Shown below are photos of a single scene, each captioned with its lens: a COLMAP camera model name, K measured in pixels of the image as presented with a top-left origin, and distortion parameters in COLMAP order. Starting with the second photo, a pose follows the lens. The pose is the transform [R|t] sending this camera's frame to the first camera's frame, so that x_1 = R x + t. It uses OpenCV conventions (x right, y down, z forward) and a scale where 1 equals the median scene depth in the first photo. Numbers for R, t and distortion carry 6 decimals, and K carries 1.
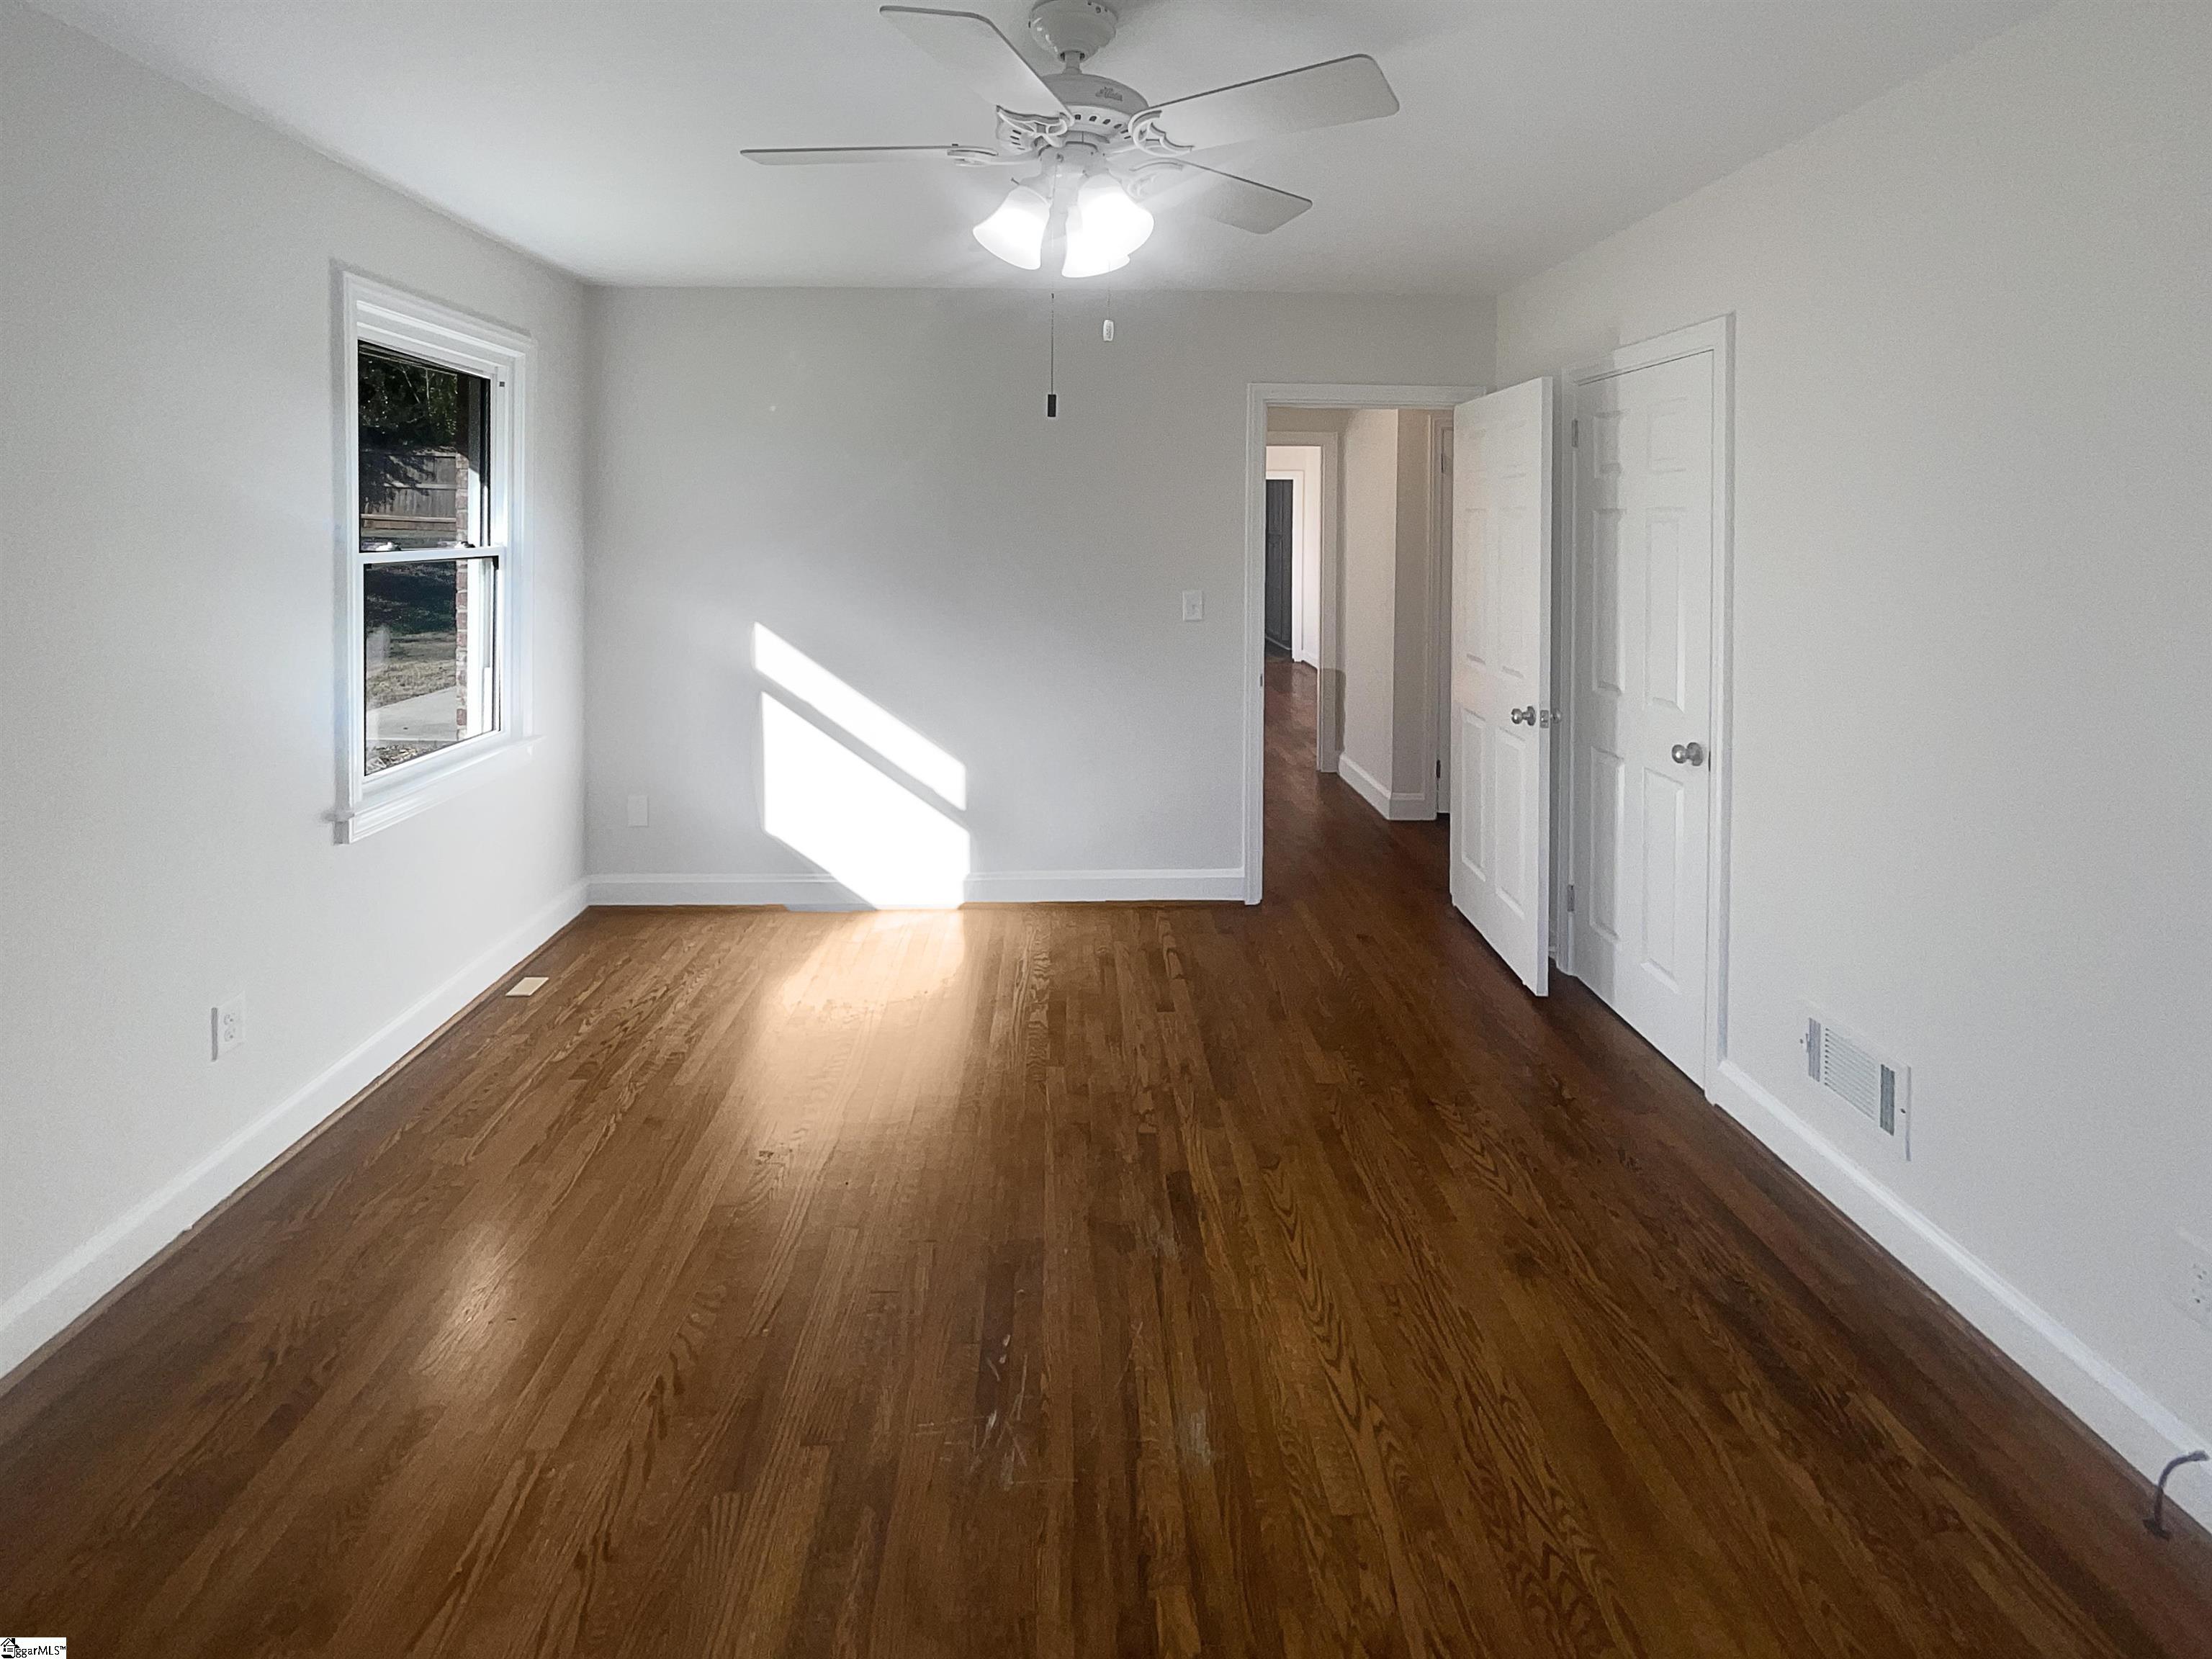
lens RADIAL K [[970.5, 0, 1113.6], [0, 970.5, 822.0], [0, 0, 1]] dist [-0.002878, 0.008445]
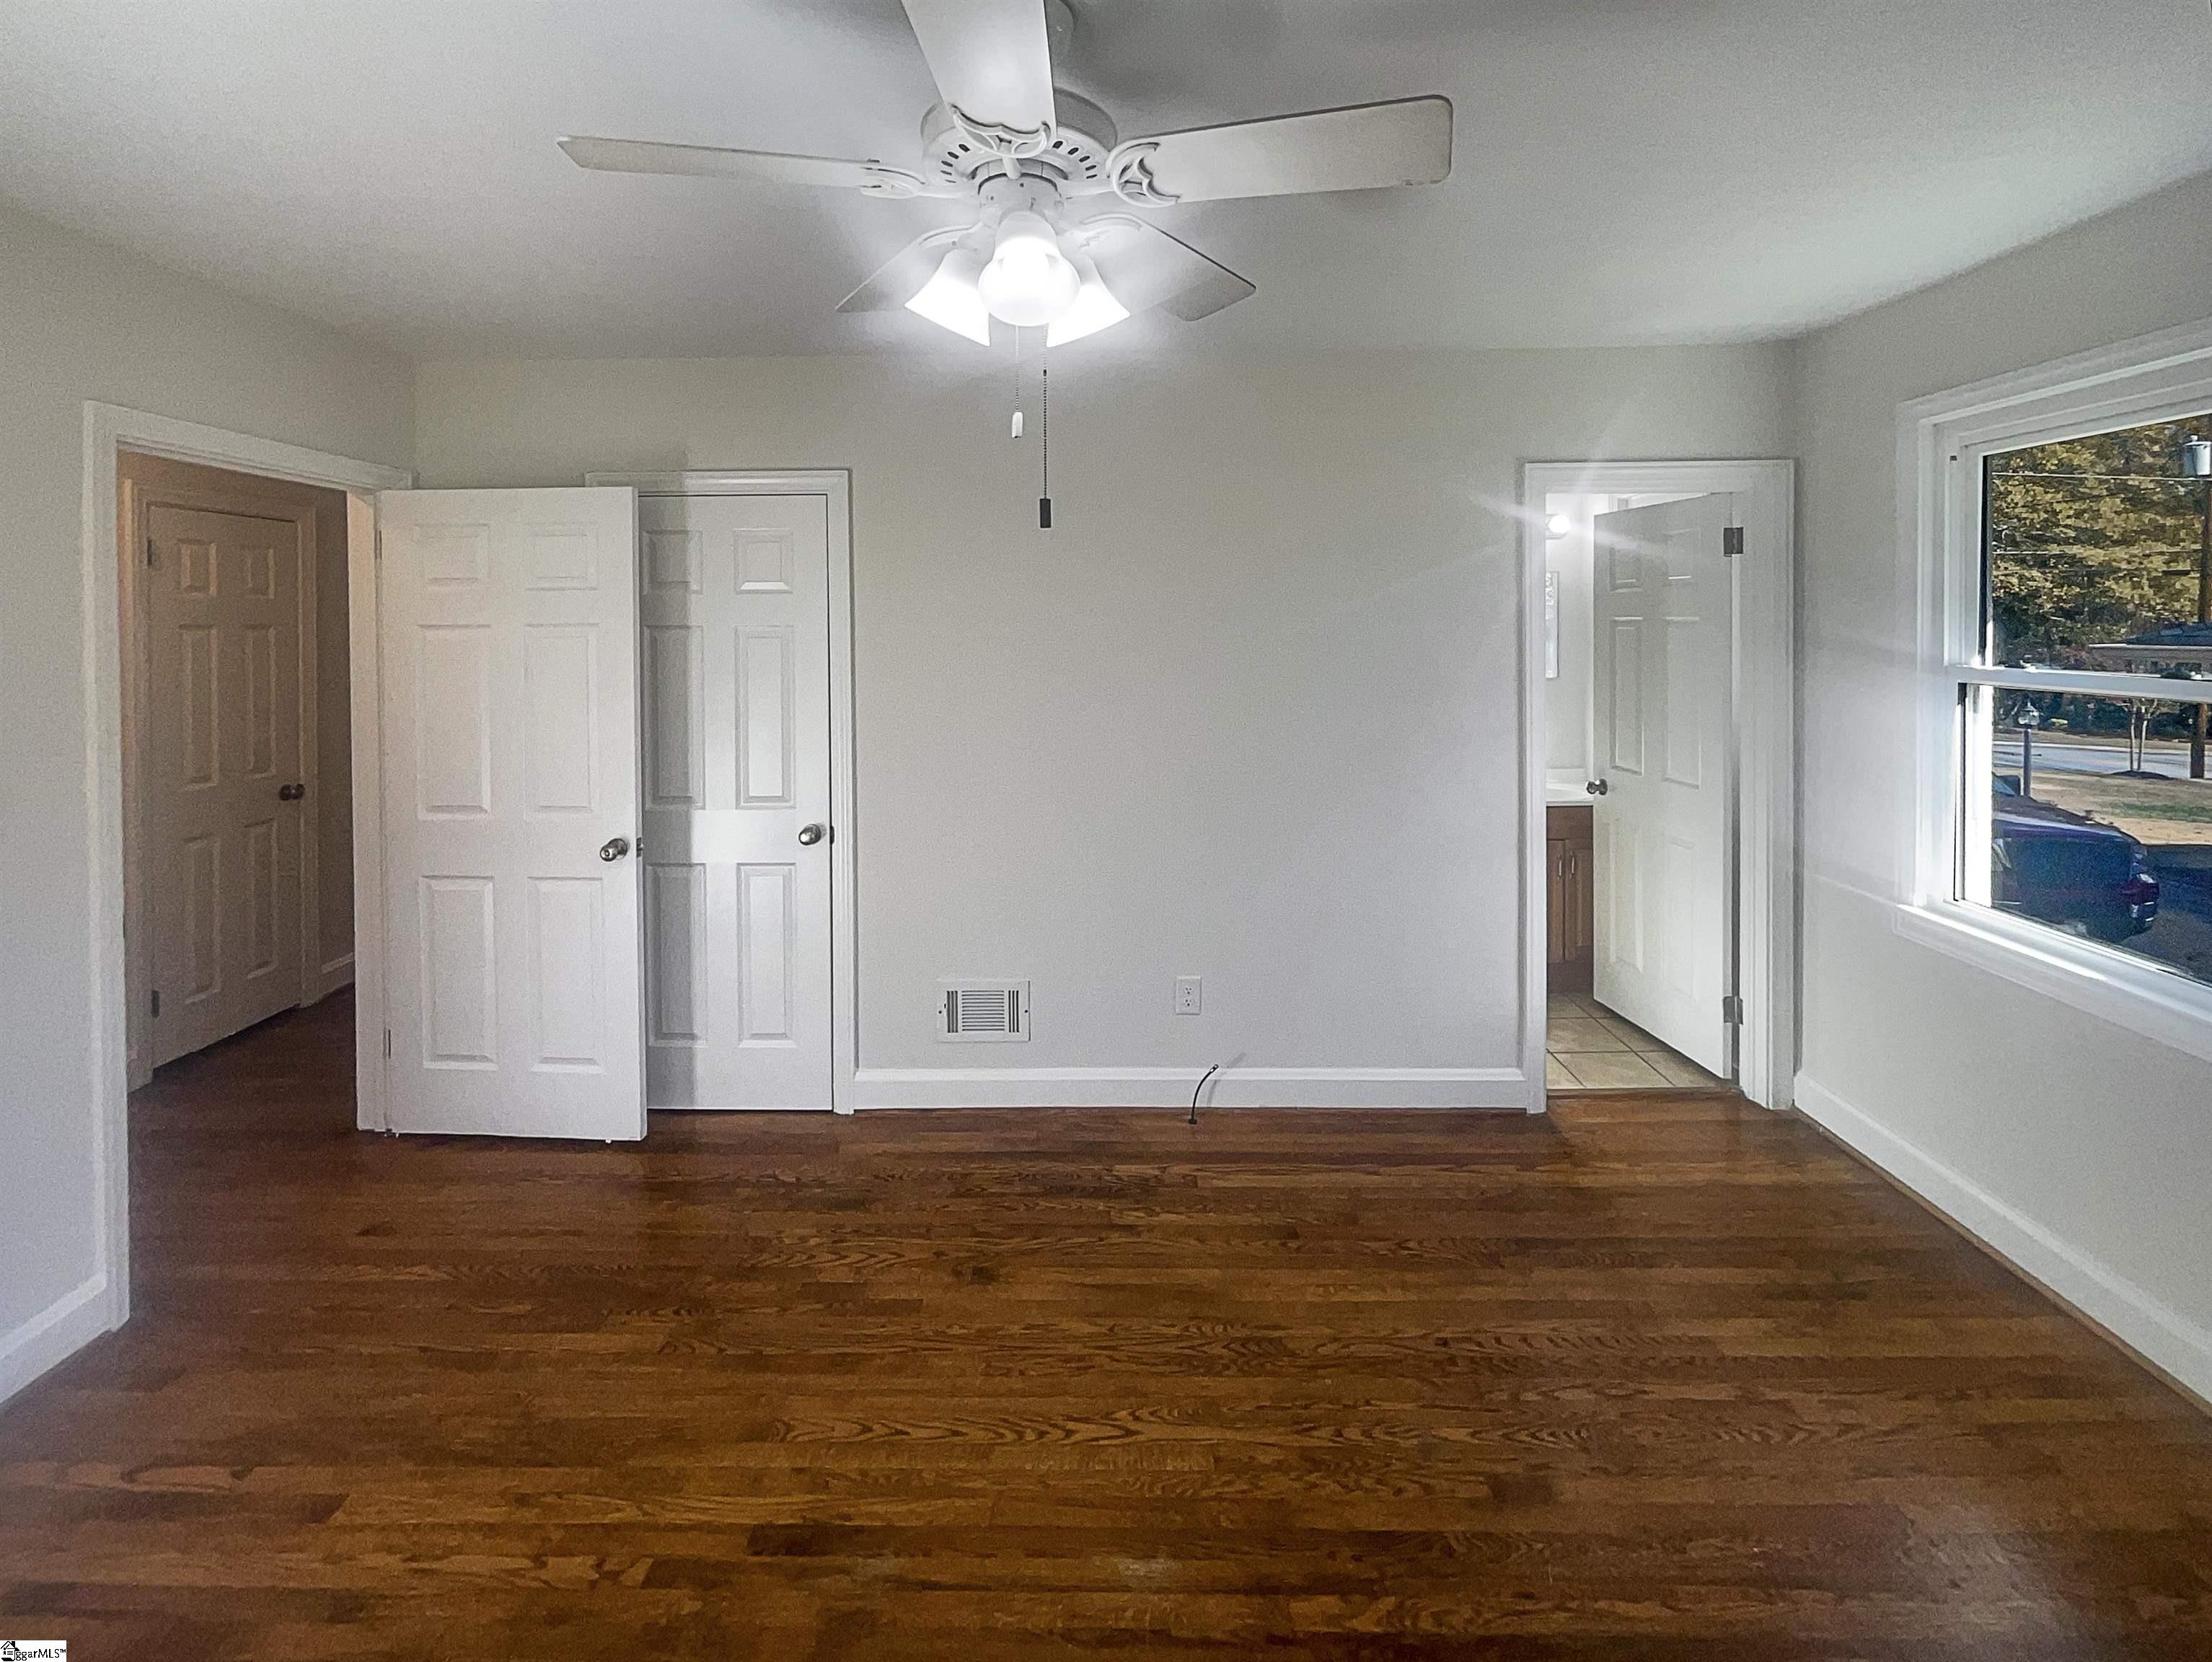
lens RADIAL K [[970.6, 0, 1113.6], [0, 970.6, 823.5], [0, 0, 1]] dist [-0.002878, 0.008445]
pose [[0.031792, -0.206782, 0.977870, -0.674449], [0.296240, 0.936354, 0.188372, -0.248185], [-0.954584, 0.283695, 0.091026, 0.684330]]
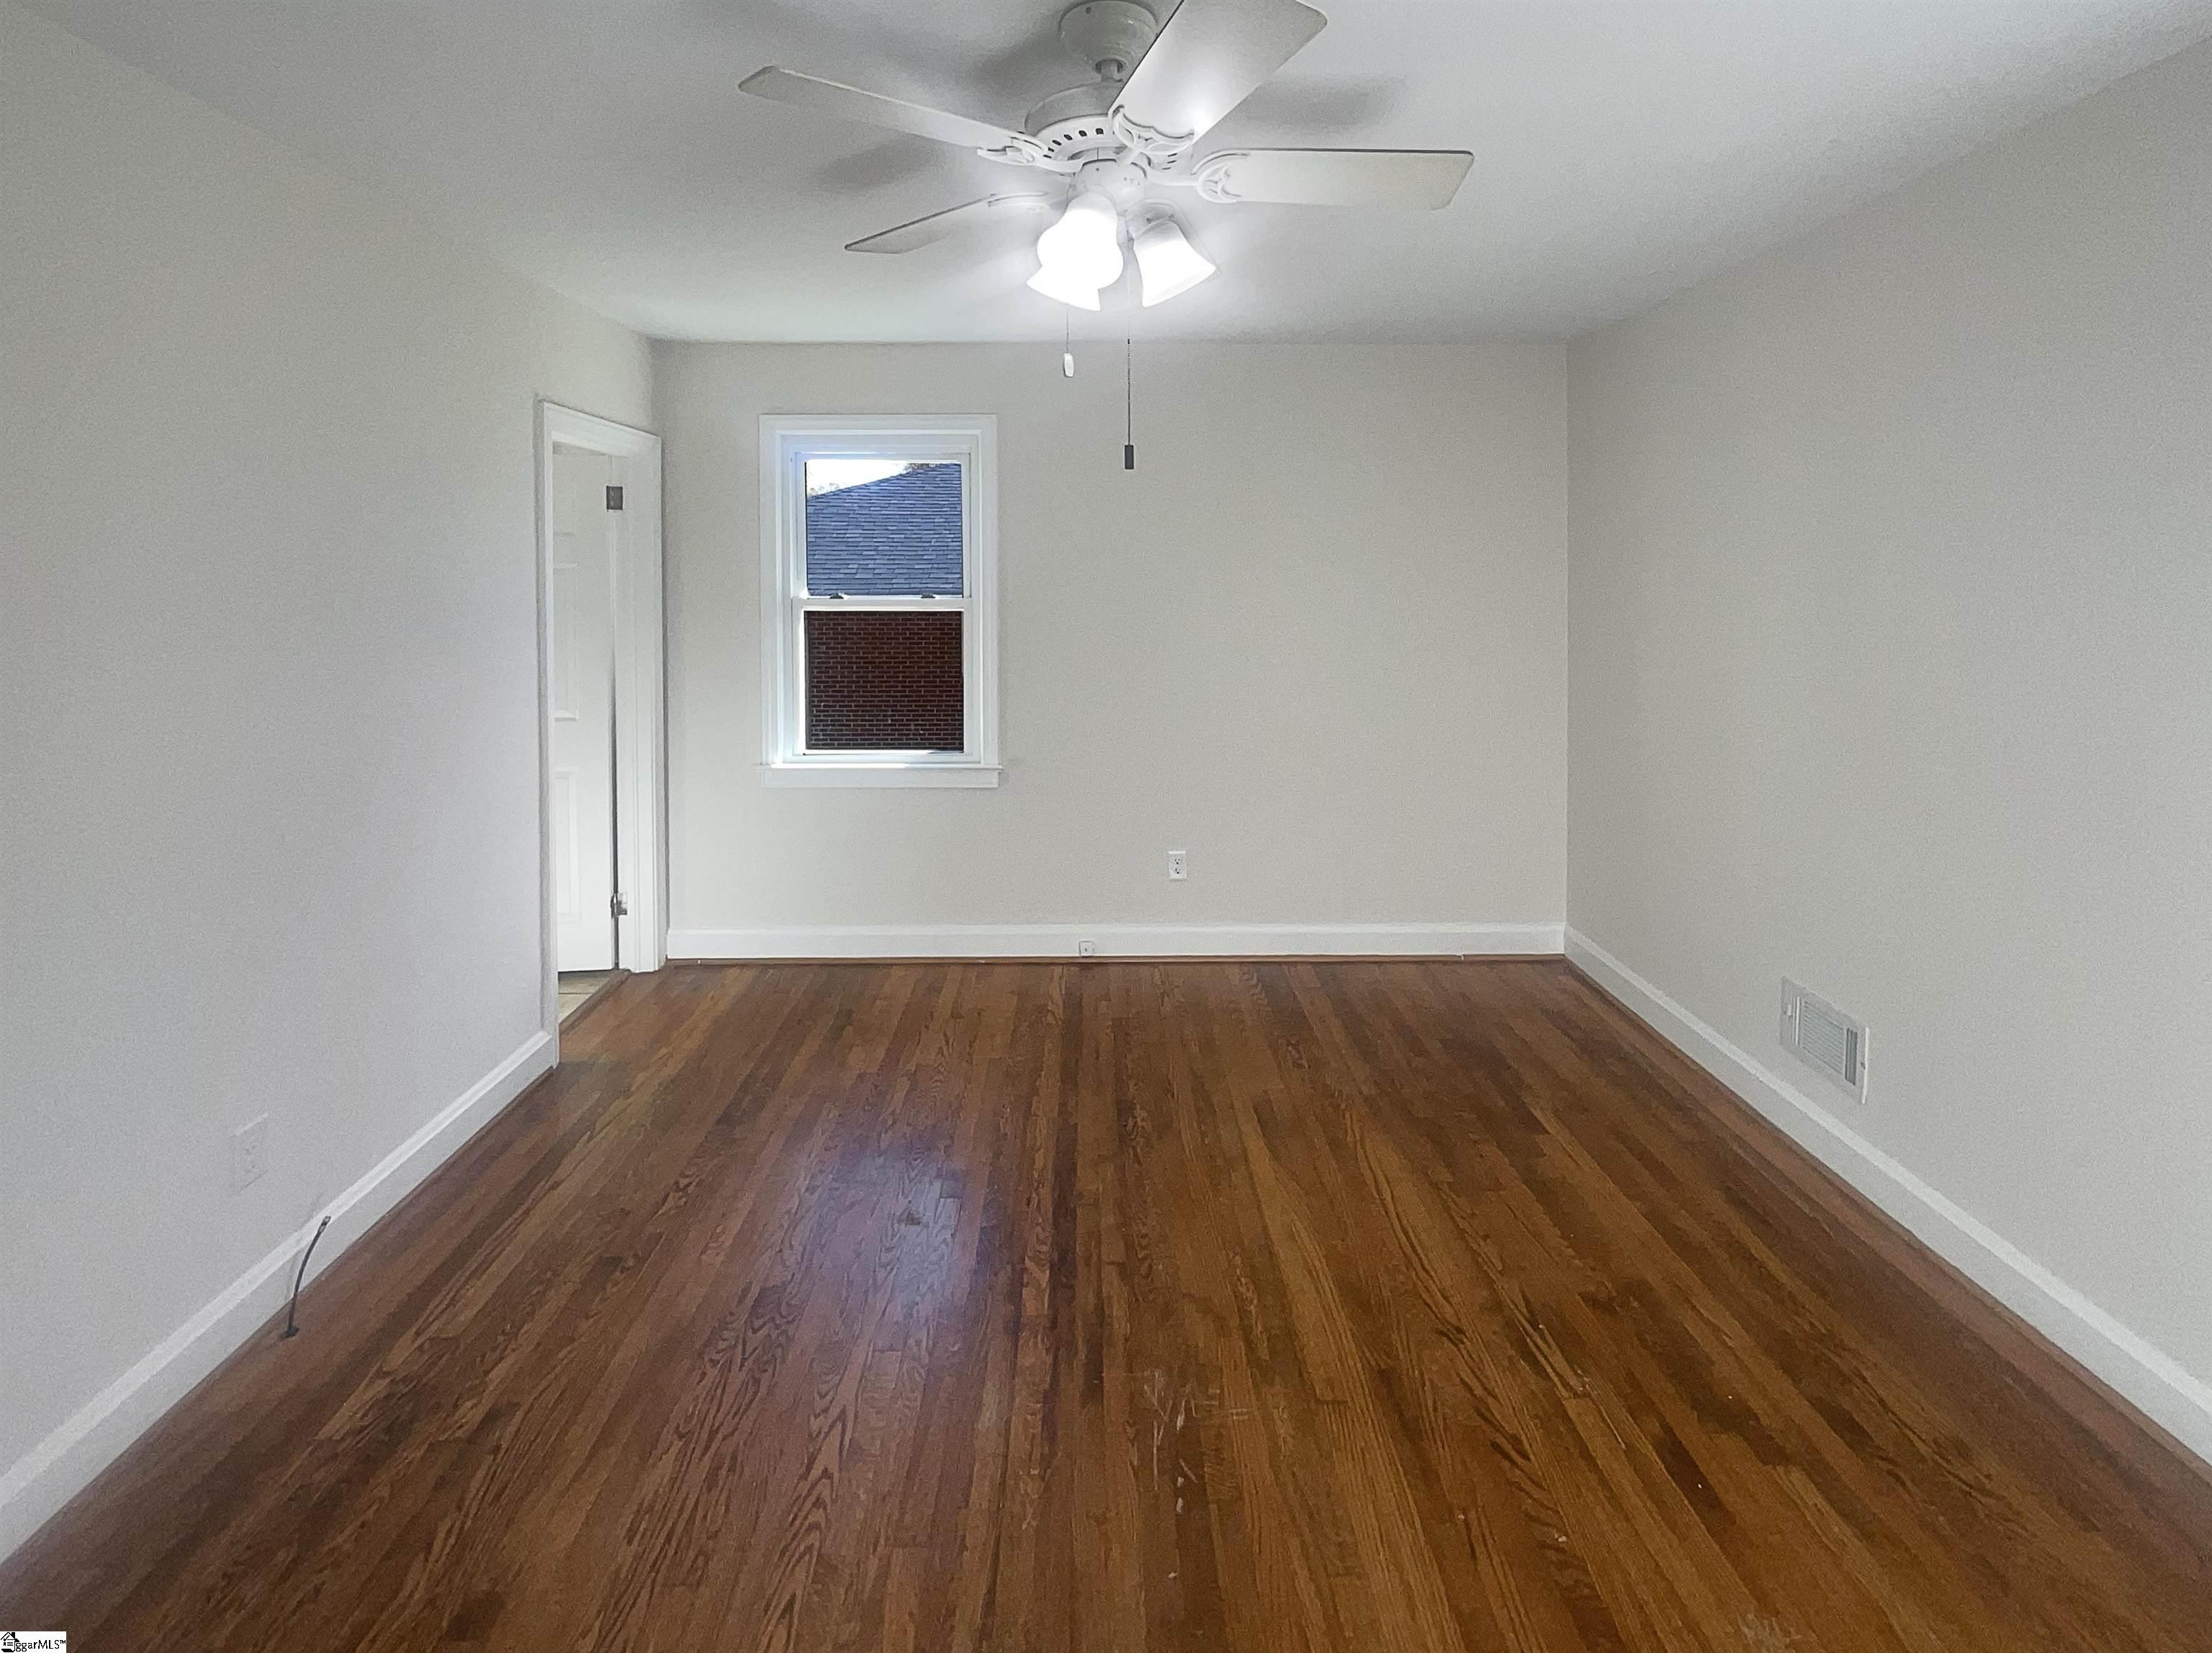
lens RADIAL K [[922.2, 0, 1106.0], [0, 922.2, 826.5], [0, 0, 1]] dist [0.021153, 0.000000]
pose [[-0.999536, -0.008106, 0.029372, -0.065528], [0.008694, 0.848011, 0.529908, -0.457696], [-0.029204, 0.529917, -0.847547, 1.452551]]
